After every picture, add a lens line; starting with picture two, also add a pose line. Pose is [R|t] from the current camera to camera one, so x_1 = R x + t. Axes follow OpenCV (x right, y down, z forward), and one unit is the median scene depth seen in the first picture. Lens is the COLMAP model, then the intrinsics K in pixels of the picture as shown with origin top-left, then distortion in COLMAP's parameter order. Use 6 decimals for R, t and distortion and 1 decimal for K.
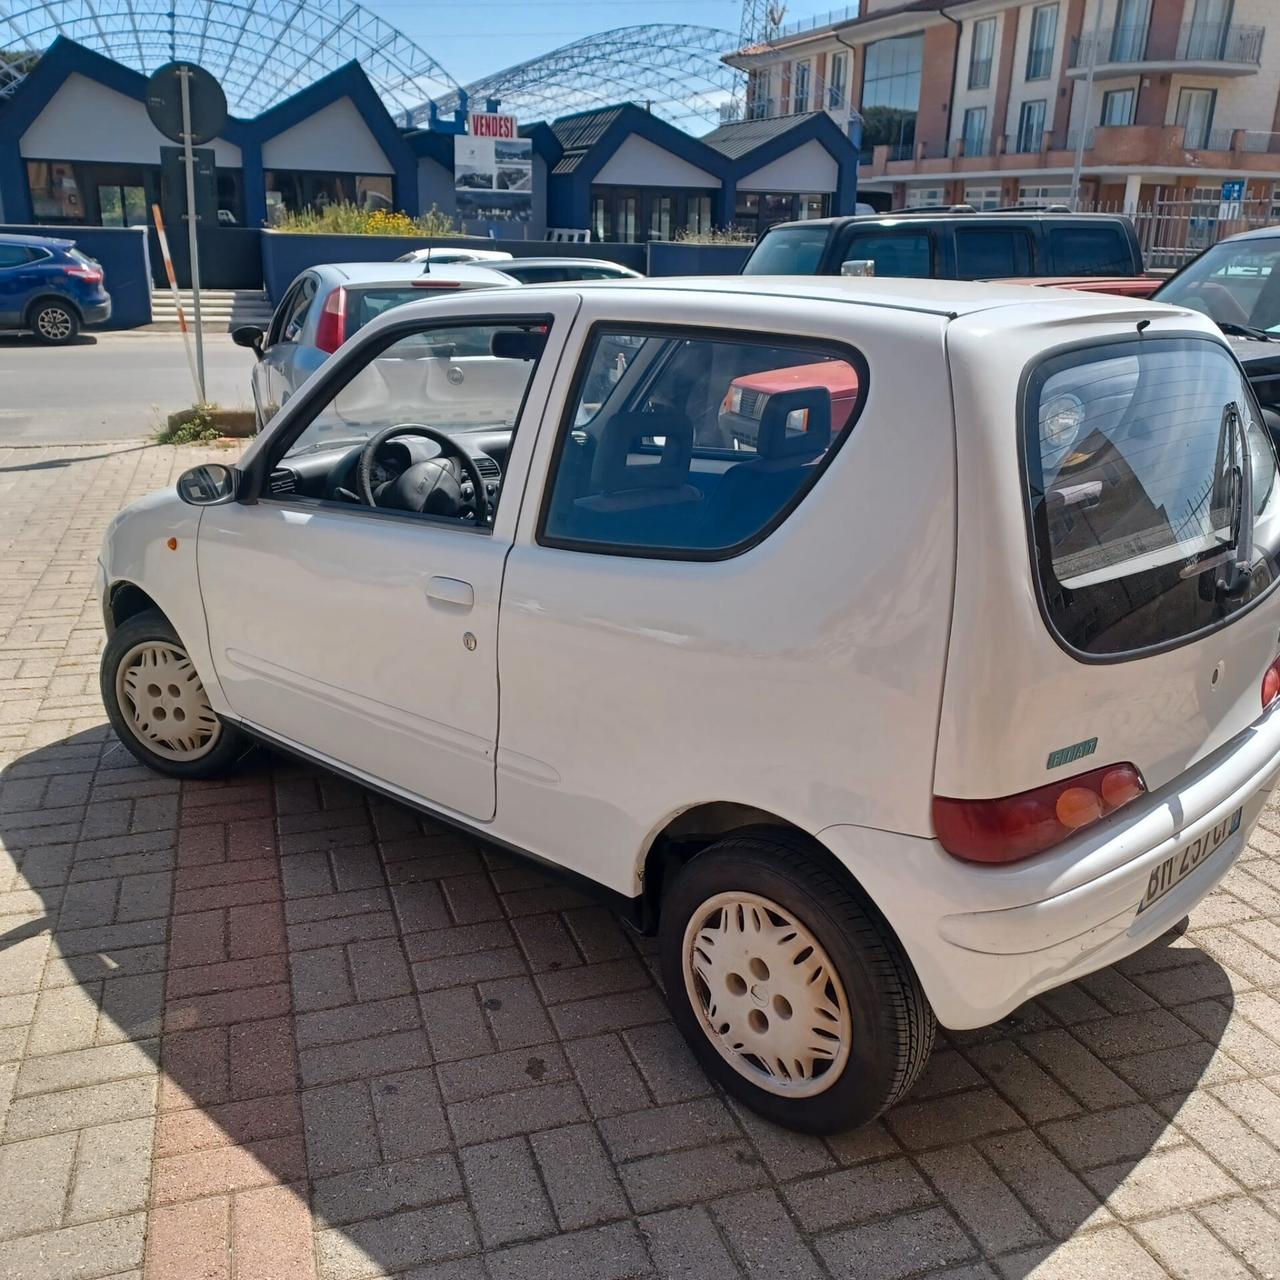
lens RADIAL K [[1242.5, 0, 640.0], [0, 1242.5, 640.0], [0, 0, 1]] dist [0.085100, -0.124274]
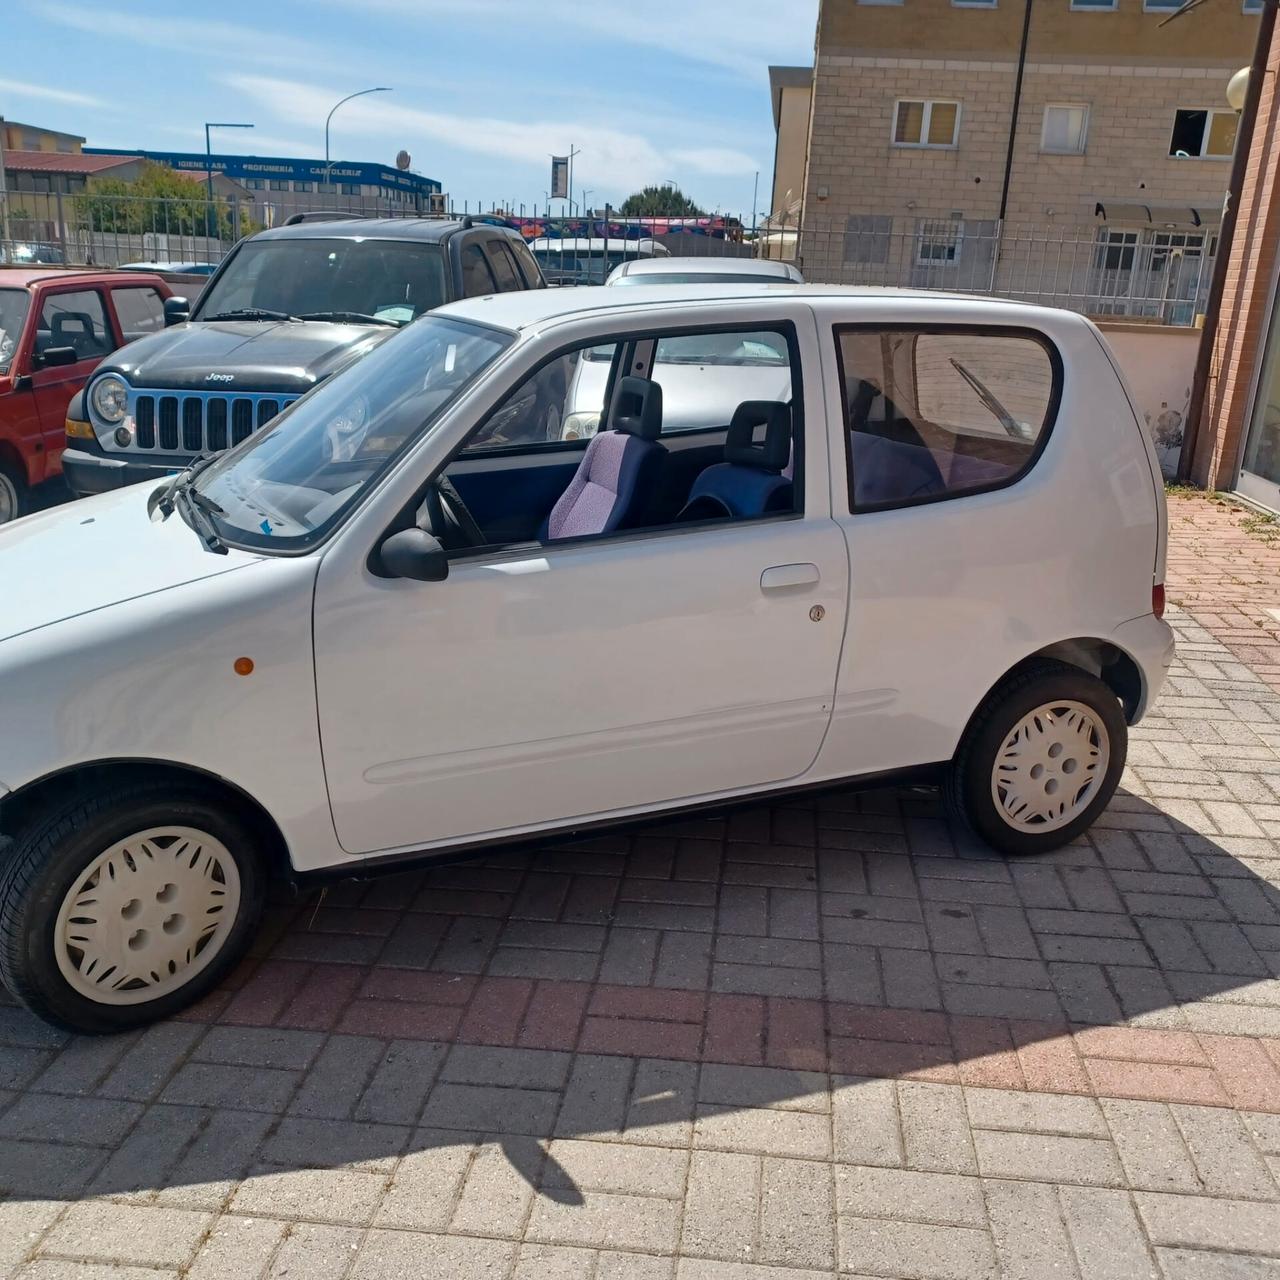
lens RADIAL K [[1242.5, 0, 640.0], [0, 1242.5, 640.0], [0, 0, 1]] dist [0.085100, -0.124274]
pose [[0.415168, -0.262831, 0.870951, -0.828569], [0.250554, 0.953367, 0.168267, -0.143370], [-0.874562, 0.148361, 0.461661, 0.432940]]
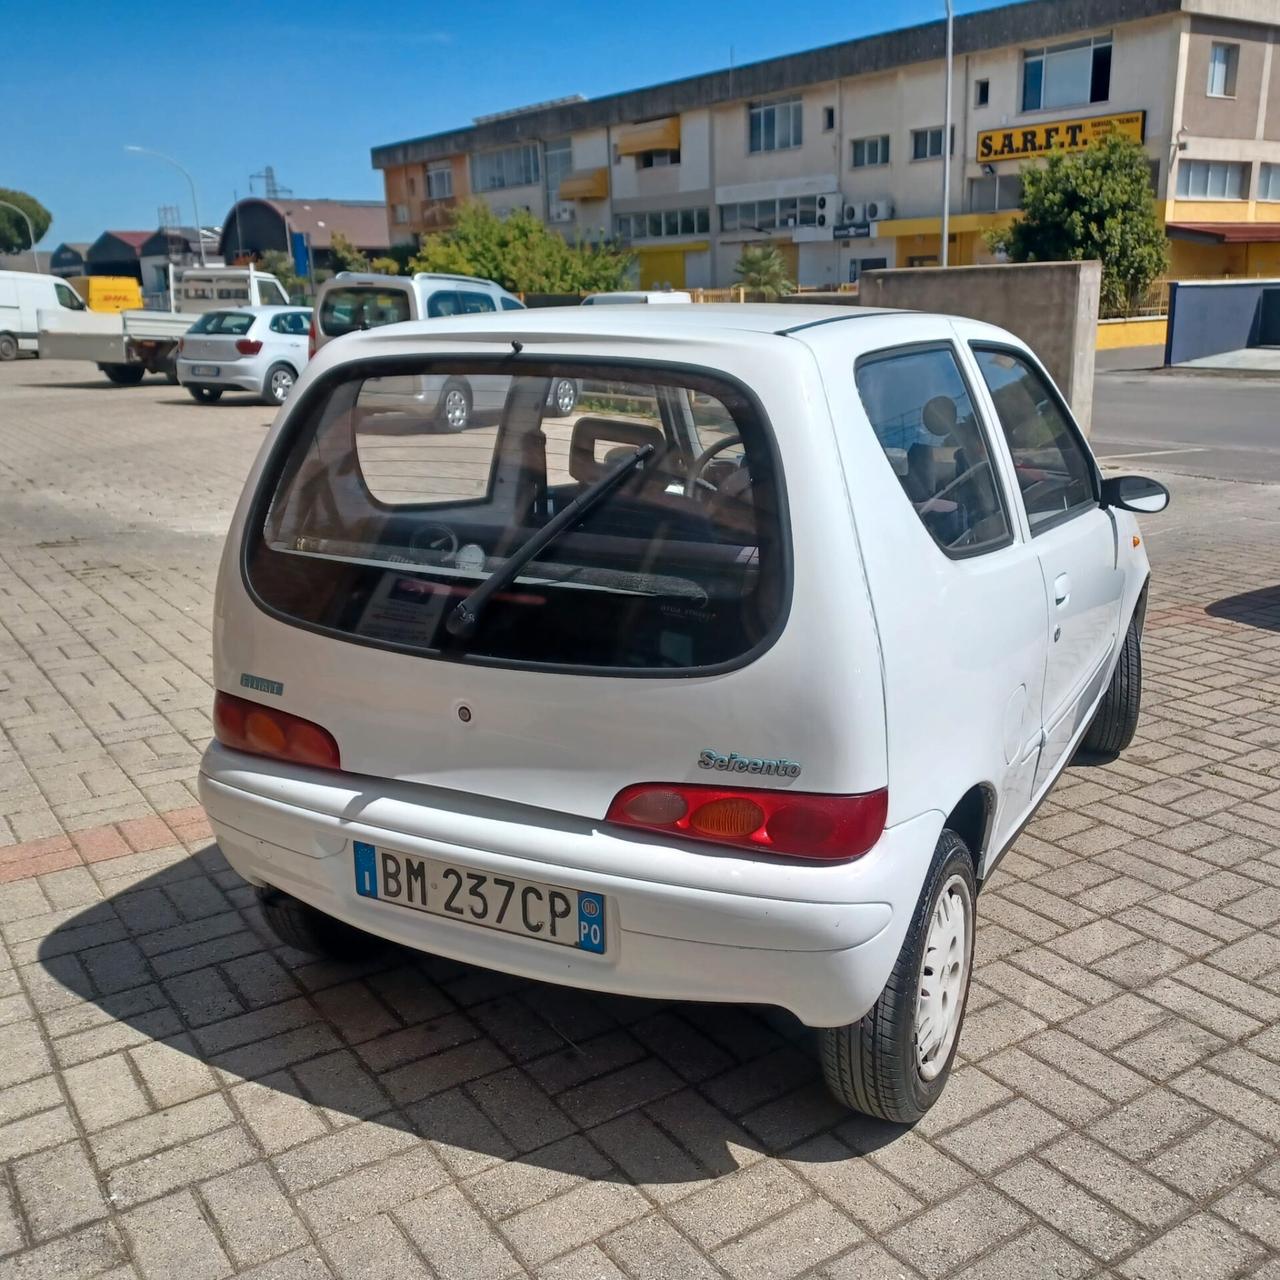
lens RADIAL K [[1280.5, 0, 665.6], [0, 1280.5, 629.5], [0, 0, 1]] dist [0.039873, -0.042326]
pose [[0.288167, 0.220945, -0.931742, 0.859994], [-0.271288, 0.951989, 0.141843, -0.129634], [0.918348, 0.211896, 0.334271, 0.496612]]
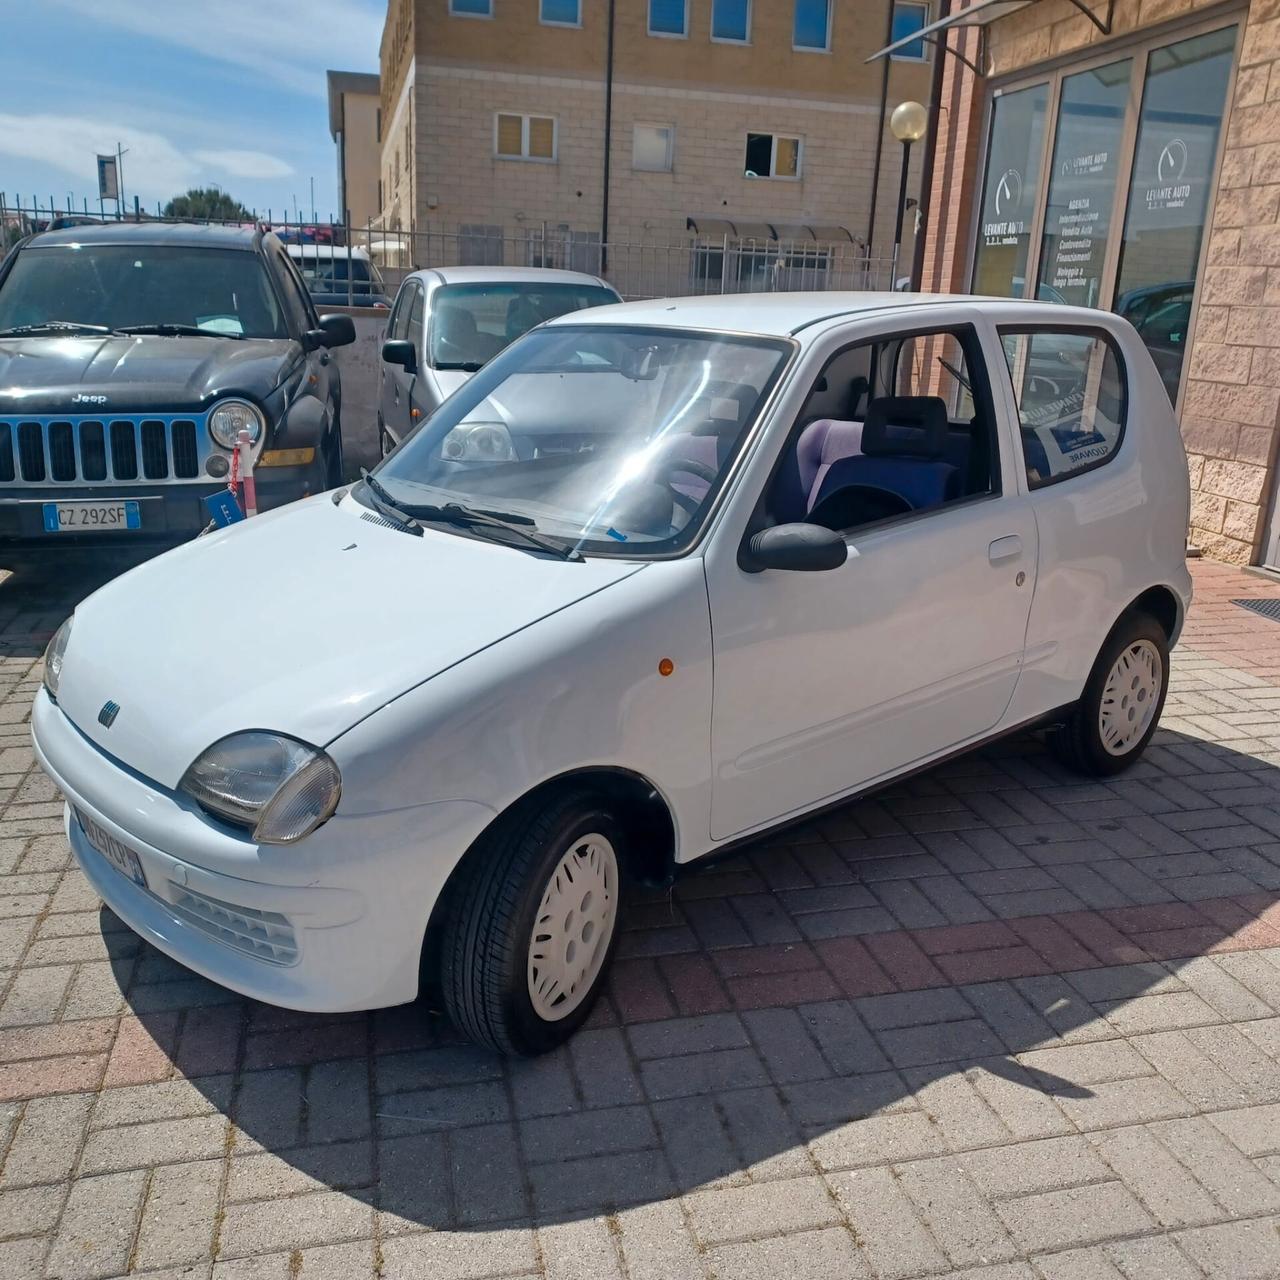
lens RADIAL K [[1248.8, 0, 643.3], [0, 1248.8, 638.9], [0, 0, 1]] dist [0.043966, -0.027090]
pose [[0.081234, -0.281314, 0.956171, -0.990178], [0.274798, 0.928480, 0.249821, -0.259463], [-0.958064, 0.242460, 0.152728, 0.828792]]
